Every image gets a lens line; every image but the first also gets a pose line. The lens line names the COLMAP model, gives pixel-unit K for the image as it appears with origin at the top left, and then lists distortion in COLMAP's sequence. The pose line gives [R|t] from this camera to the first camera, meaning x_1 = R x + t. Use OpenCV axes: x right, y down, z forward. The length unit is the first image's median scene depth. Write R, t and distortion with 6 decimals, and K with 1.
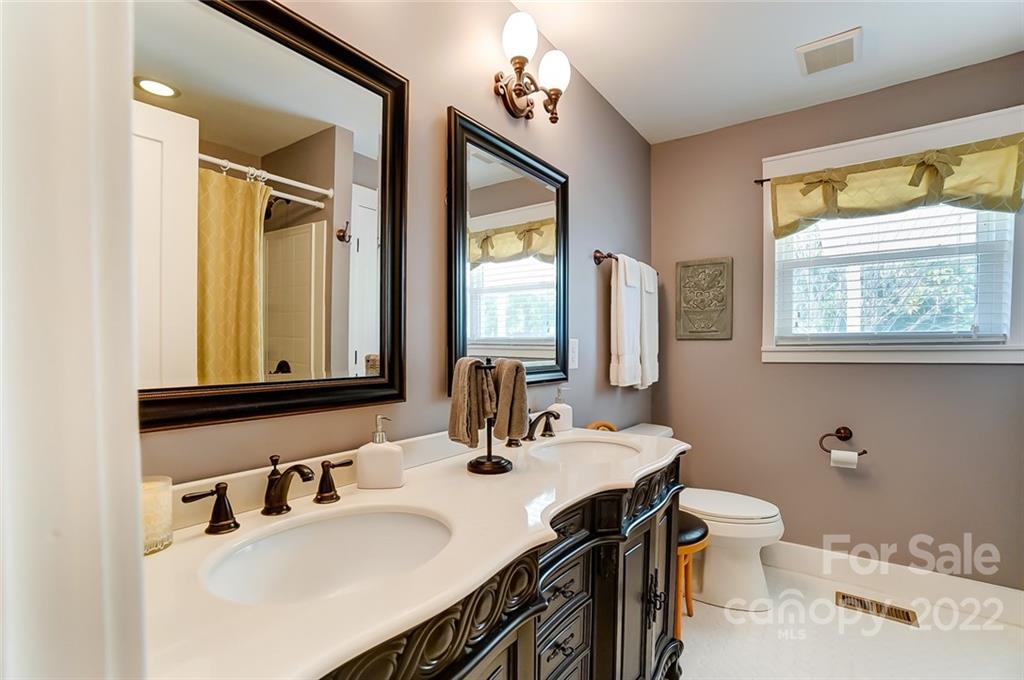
lens RADIAL K [[466.8, 0, 513.7], [0, 466.8, 344.1], [0, 0, 1]] dist [-0.019799, 0.000014]
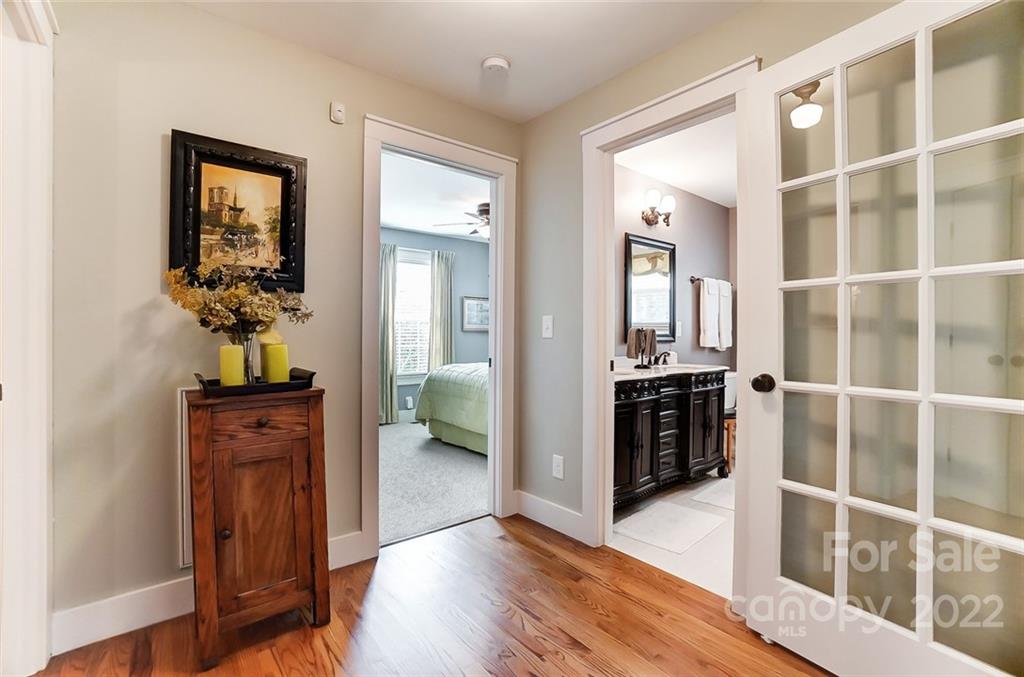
lens RADIAL K [[466.8, 0, 529.8], [0, 466.8, 334.7], [0, 0, 1]] dist [-0.019799, 0.000014]
pose [[0.975457, -0.000302, -0.220190, -0.063244], [0.001645, 0.999981, 0.005917, 0.035259], [0.220184, -0.006134, 0.975439, -1.227426]]
